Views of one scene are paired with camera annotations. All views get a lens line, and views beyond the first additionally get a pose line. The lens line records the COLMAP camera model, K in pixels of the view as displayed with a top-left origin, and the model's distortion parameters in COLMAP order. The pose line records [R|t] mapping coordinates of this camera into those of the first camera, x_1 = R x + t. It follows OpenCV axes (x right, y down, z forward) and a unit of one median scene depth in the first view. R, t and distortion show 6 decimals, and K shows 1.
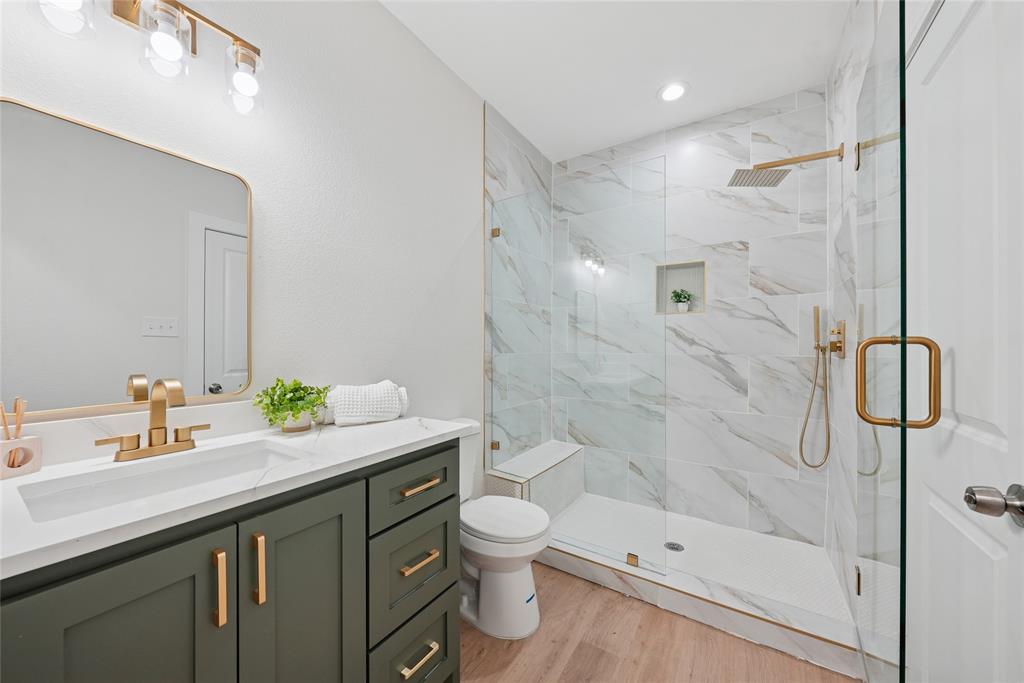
lens RADIAL K [[370.0, 0, 512.0], [0, 370.0, 341.5], [0, 0, 1]] dist [-0.000824, -0.000027]
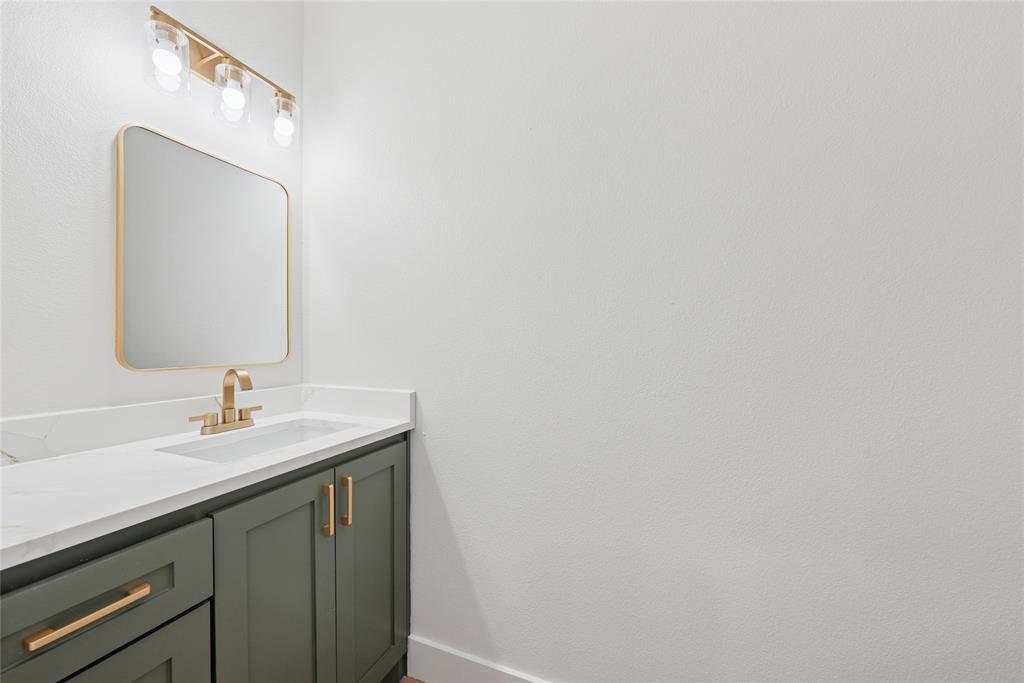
lens RADIAL K [[368.4, 0, 516.6], [0, 368.4, 330.0], [0, 0, 1]] dist [0.000782, 0.000197]
pose [[0.978820, 0.011268, 0.204411, -0.261394], [-0.006363, 0.999676, -0.024639, -0.004014], [-0.204623, 0.022816, 0.978575, -0.396085]]
